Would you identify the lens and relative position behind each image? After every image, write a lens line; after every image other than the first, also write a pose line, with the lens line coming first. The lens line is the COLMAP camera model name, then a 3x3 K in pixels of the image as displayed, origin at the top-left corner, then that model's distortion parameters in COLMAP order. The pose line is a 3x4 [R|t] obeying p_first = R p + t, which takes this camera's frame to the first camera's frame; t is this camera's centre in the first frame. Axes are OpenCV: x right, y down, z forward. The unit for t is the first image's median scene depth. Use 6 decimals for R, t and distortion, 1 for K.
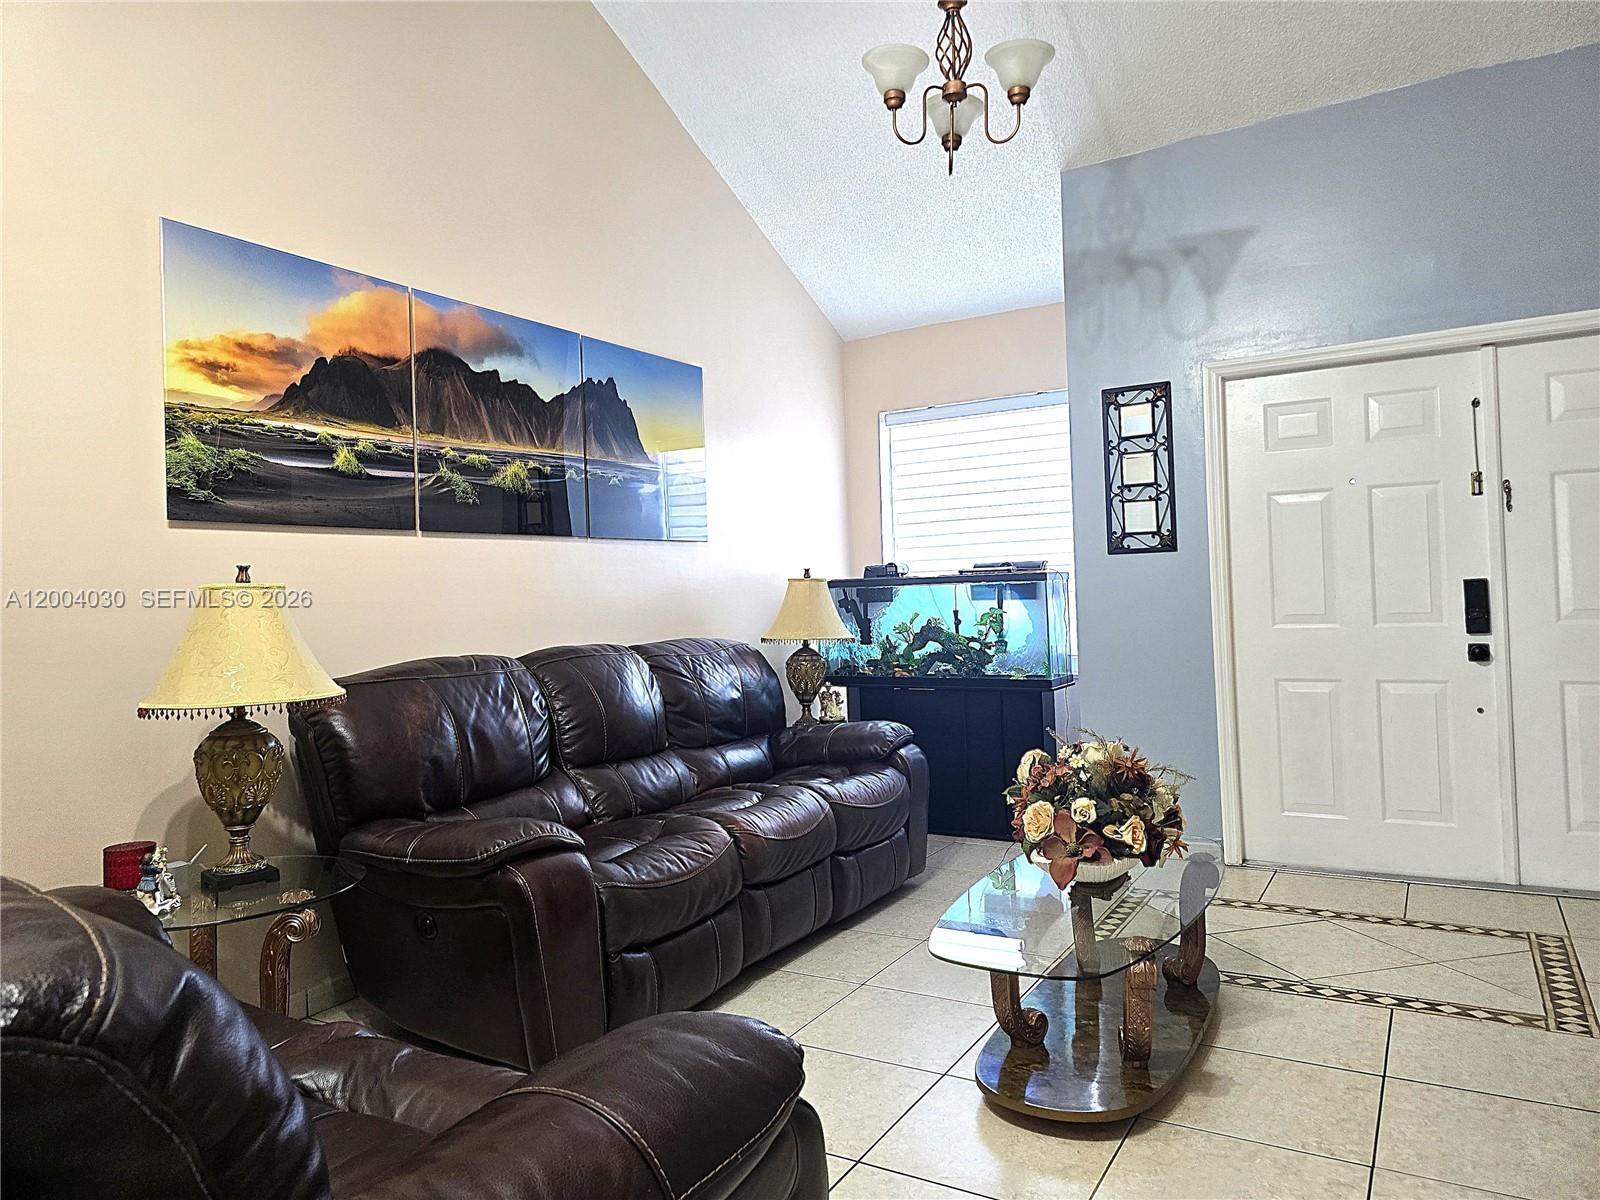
lens RADIAL K [[1084.3, 0, 790.3], [0, 1084.3, 590.3], [0, 0, 1]] dist [0.049653, -0.038590]
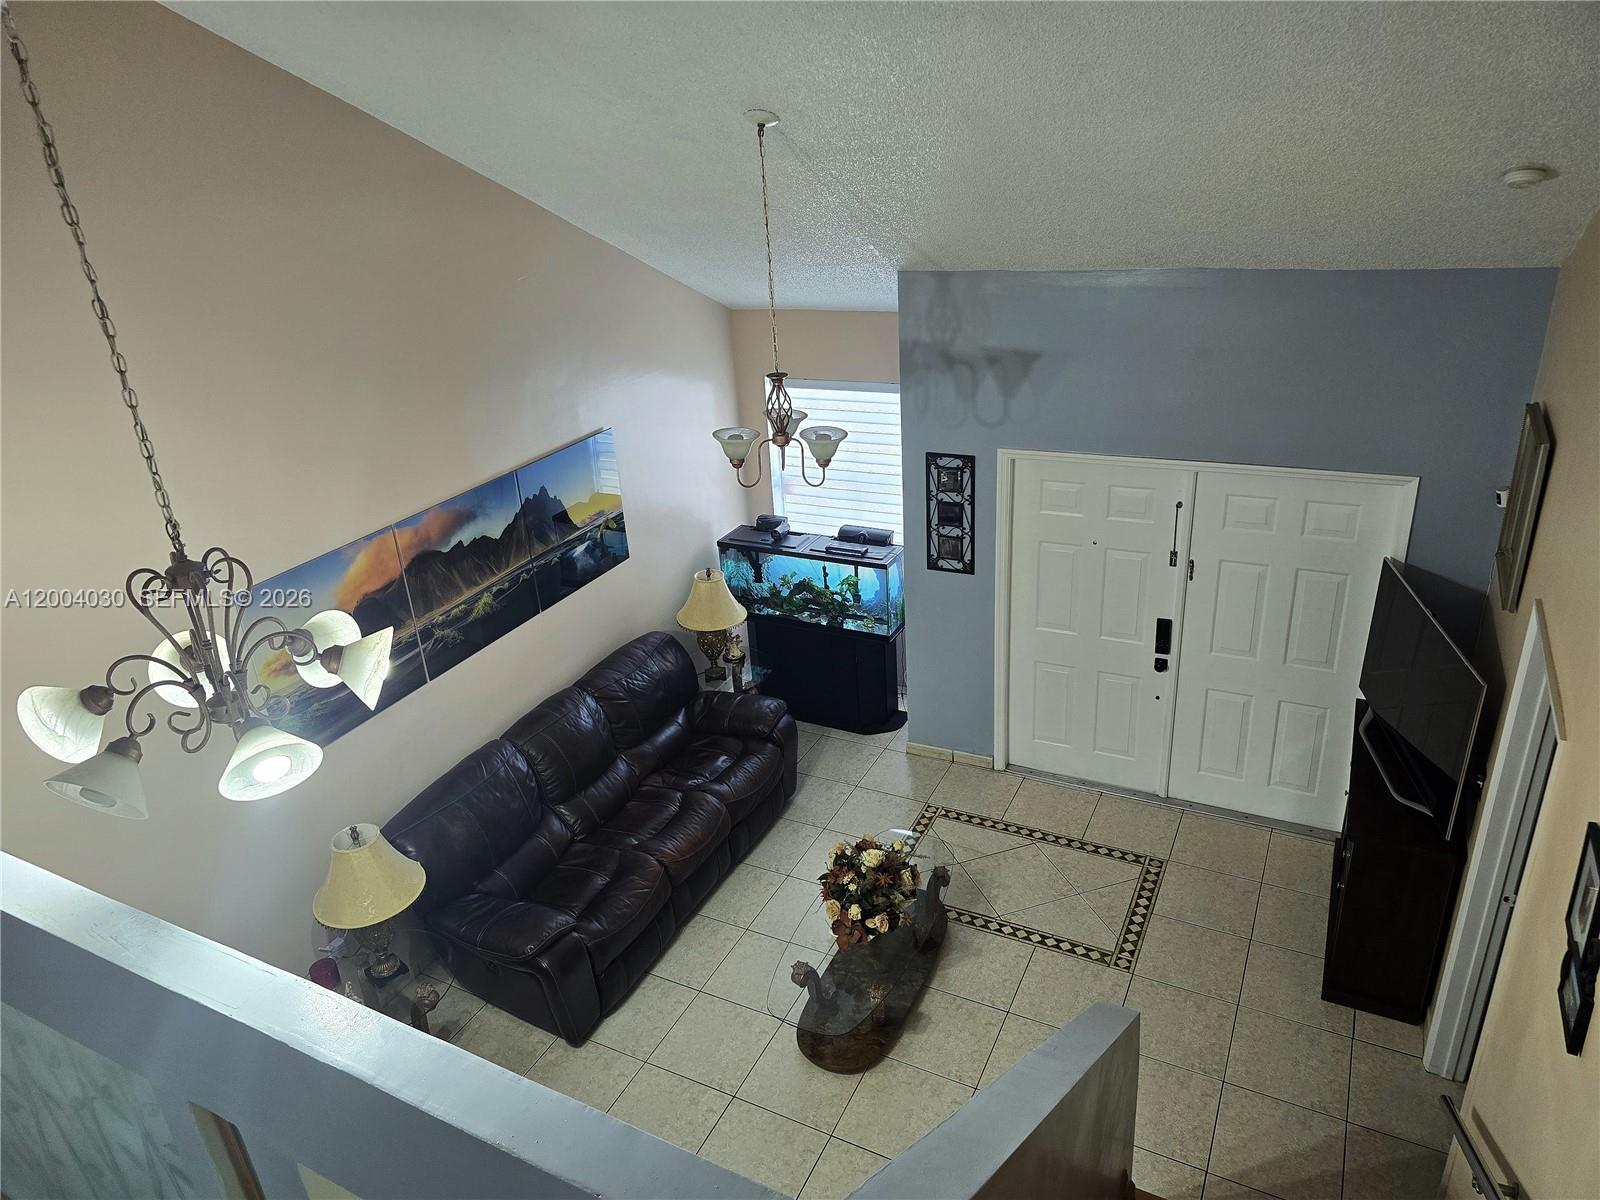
lens RADIAL K [[1084.3, 0, 800.6], [0, 1084.3, 599.5], [0, 0, 1]] dist [0.049653, -0.038590]
pose [[0.997372, -0.051329, 0.051122, 0.071729], [0.024646, 0.903999, 0.426824, -0.659471], [-0.068123, -0.424442, 0.902889, -0.255349]]
